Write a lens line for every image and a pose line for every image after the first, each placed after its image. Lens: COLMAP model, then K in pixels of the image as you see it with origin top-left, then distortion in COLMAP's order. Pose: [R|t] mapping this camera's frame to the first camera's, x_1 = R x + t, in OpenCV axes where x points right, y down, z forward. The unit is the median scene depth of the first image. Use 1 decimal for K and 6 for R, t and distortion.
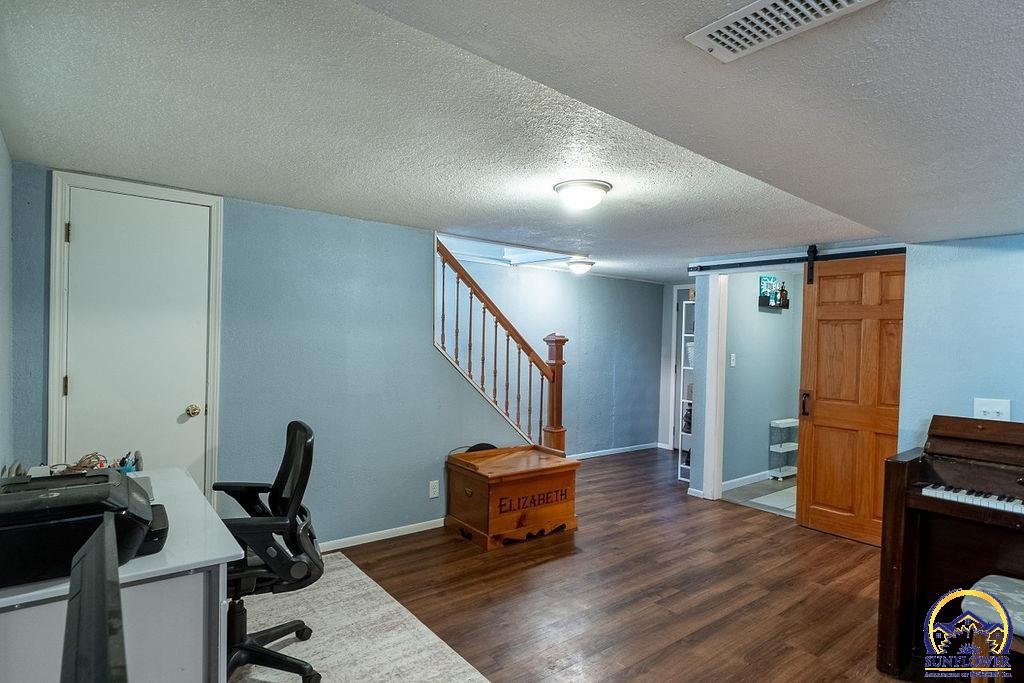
lens RADIAL K [[563.3, 0, 511.0], [0, 563.3, 345.2], [0, 0, 1]] dist [-0.001080, -0.002018]
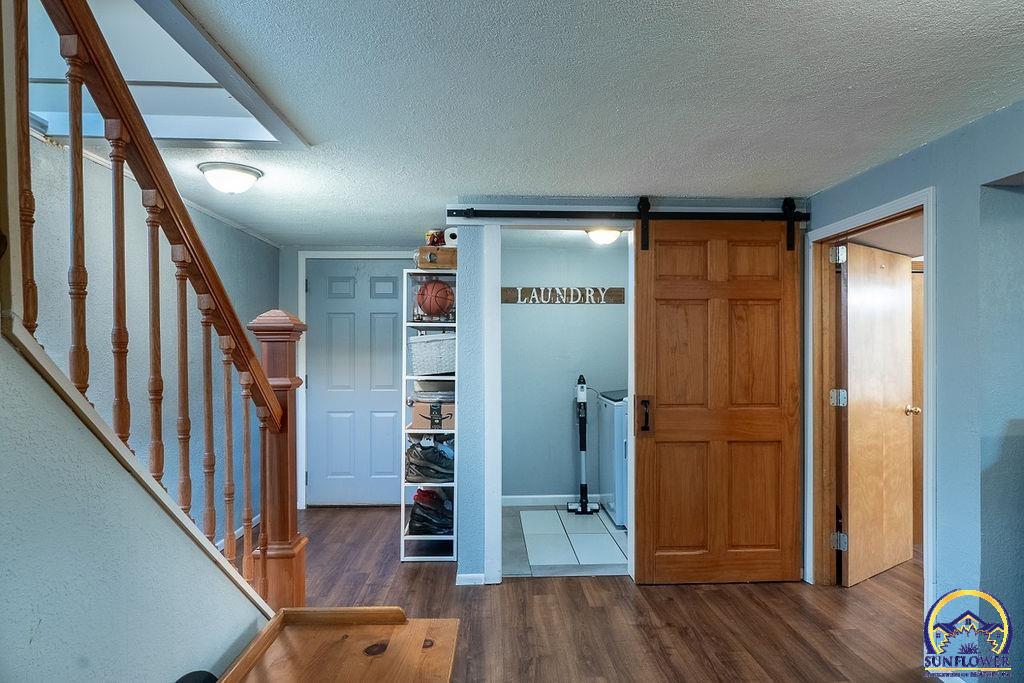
lens RADIAL K [[587.9, 0, 513.0], [0, 587.9, 346.7], [0, 0, 1]] dist [-0.002235, -0.001604]
pose [[0.586969, -0.022211, 0.809304, -0.193878], [0.026414, 0.999617, 0.008277, 0.006169], [-0.809178, 0.016519, 0.587331, 0.719380]]
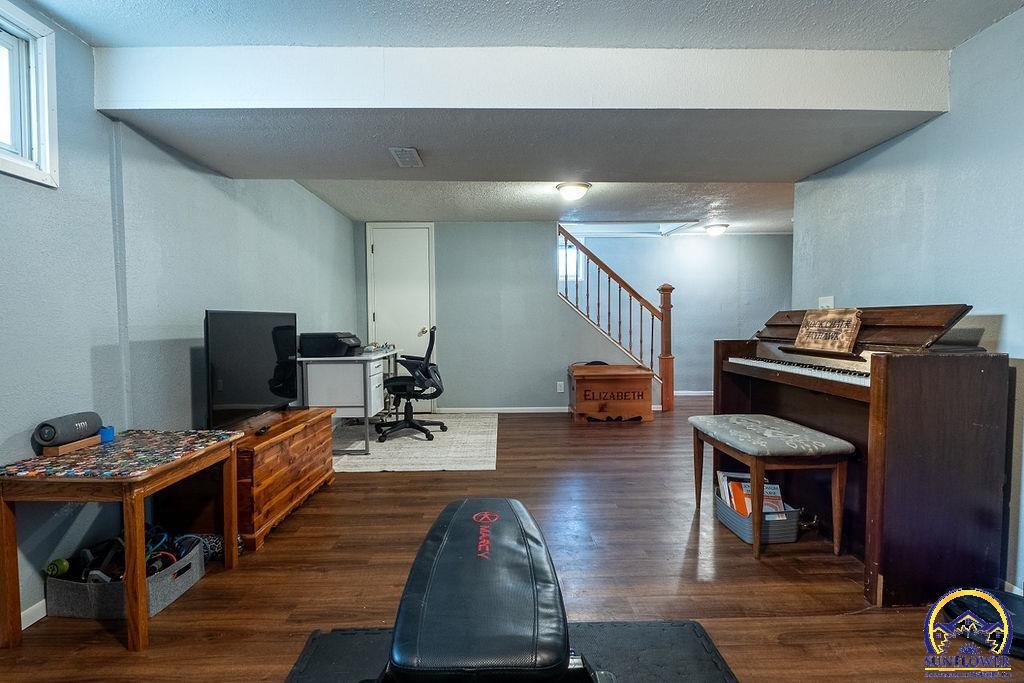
lens RADIAL K [[514.9, 0, 510.3], [0, 514.9, 345.3], [0, 0, 1]] dist [0.002924, -0.010332]
pose [[0.794170, -0.003278, -0.607686, 0.623054], [0.021372, 0.999518, 0.022539, 0.104182], [0.607319, -0.030887, 0.793857, -0.219294]]
